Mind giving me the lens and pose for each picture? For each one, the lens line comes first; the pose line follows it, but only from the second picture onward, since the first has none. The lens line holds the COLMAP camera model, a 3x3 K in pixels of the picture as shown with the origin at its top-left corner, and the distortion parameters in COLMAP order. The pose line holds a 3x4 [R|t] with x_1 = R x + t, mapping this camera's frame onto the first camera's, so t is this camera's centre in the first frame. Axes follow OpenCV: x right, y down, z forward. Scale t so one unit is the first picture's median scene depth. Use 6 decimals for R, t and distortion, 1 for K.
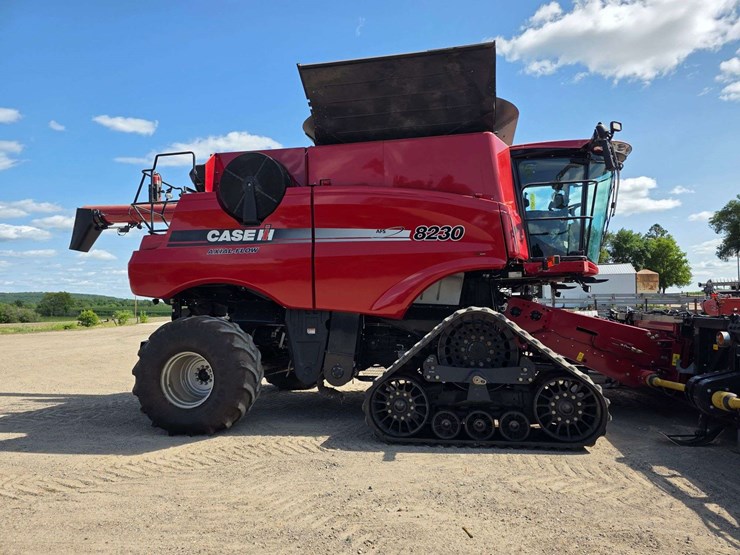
lens RADIAL K [[498.5, 0, 372.5], [0, 498.5, 274.9], [0, 0, 1]] dist [0.077836, -0.073509]
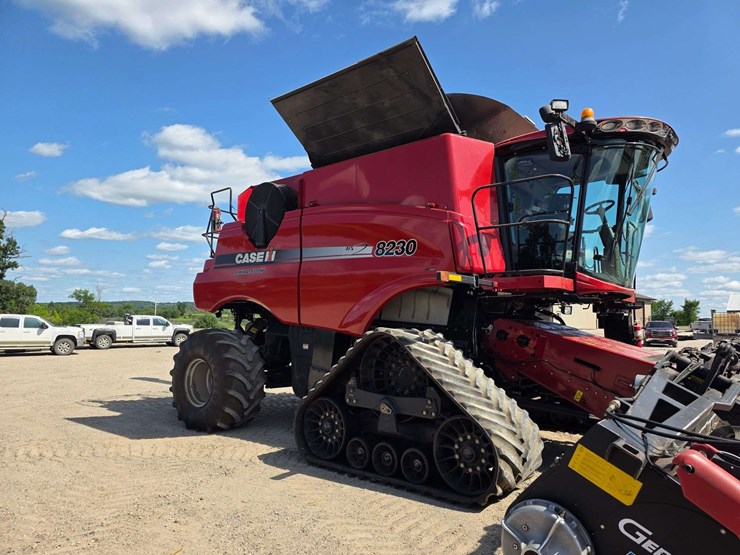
lens RADIAL K [[499.5, 0, 368.9], [0, 499.5, 276.2], [0, 0, 1]] dist [0.081402, -0.076277]
pose [[0.874925, -0.017289, -0.483950, 0.542049], [0.006157, 0.999679, -0.024581, -0.008268], [0.484220, 0.018527, 0.874750, 0.153552]]
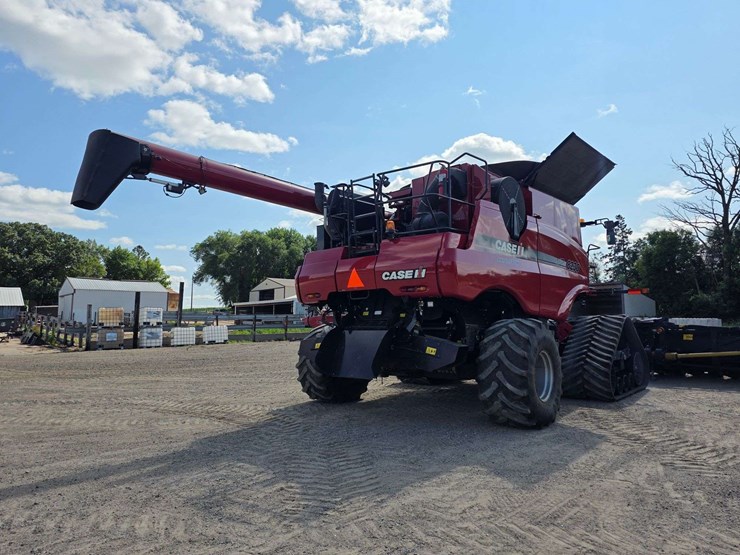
lens RADIAL K [[500.6, 0, 368.8], [0, 500.6, 279.6], [0, 0, 1]] dist [0.084909, -0.078747]
pose [[0.509516, 0.079618, 0.856770, -1.494175], [-0.056460, 0.996658, -0.059040, 0.081845], [-0.858607, -0.018292, 0.512308, 0.746810]]
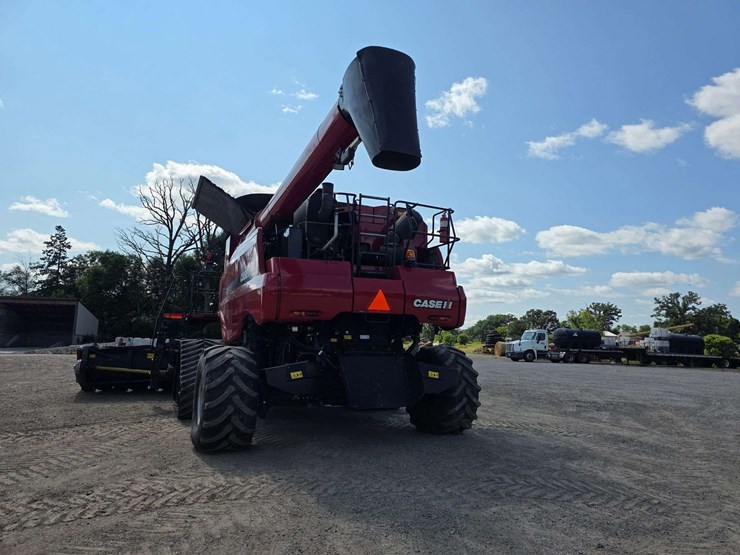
lens RADIAL K [[500.7, 0, 368.9], [0, 500.7, 272.1], [0, 0, 1]] dist [0.074142, -0.073044]
pose [[-0.565037, 0.115784, 0.816901, -1.412043], [-0.067360, 0.980325, -0.185539, 0.156440], [-0.822311, -0.159863, -0.546121, 1.999557]]
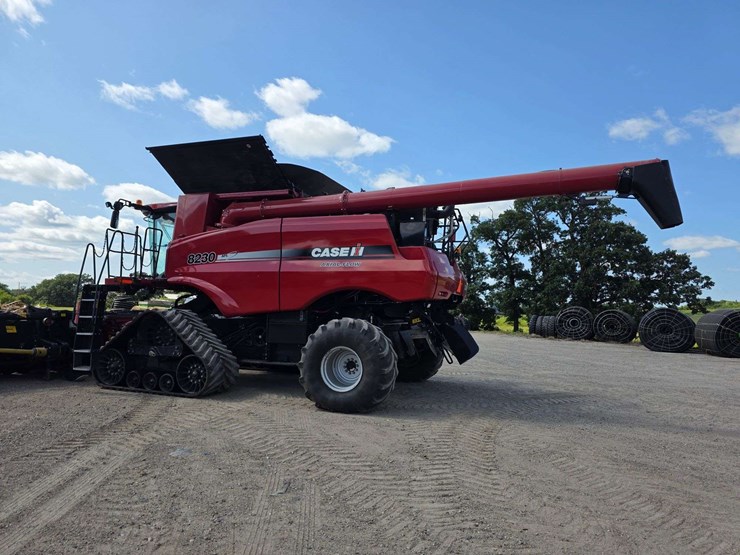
lens RADIAL K [[506.6, 0, 370.7], [0, 506.6, 287.9], [0, 0, 1]] dist [0.057506, -0.049667]
pose [[-0.988171, -0.002915, 0.153328, -0.485028], [-0.021784, 0.992349, -0.121525, 0.206064], [-0.151801, -0.123428, -0.980674, 2.868314]]
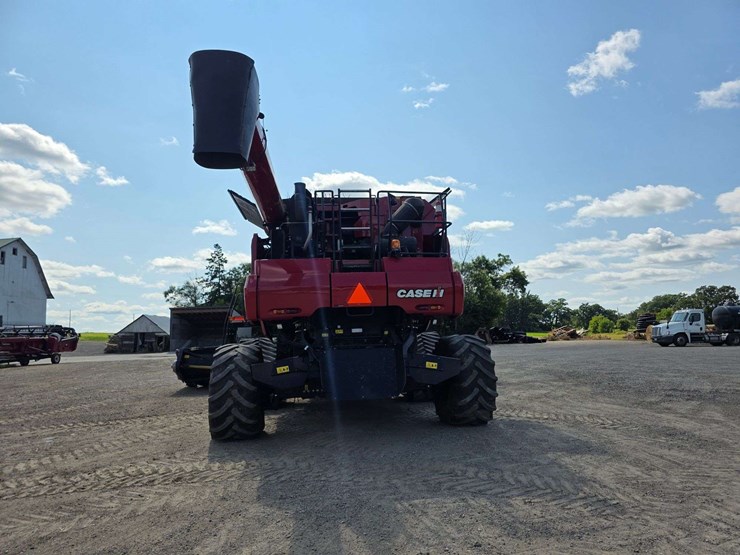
lens RADIAL K [[499.9, 0, 370.1], [0, 499.9, 286.5], [0, 0, 1]] dist [0.044994, -0.038705]
pose [[-0.301911, 0.114691, 0.946412, -1.565091], [-0.033450, 0.990851, -0.130747, 0.138637], [-0.952749, -0.071131, -0.295312, 1.670071]]
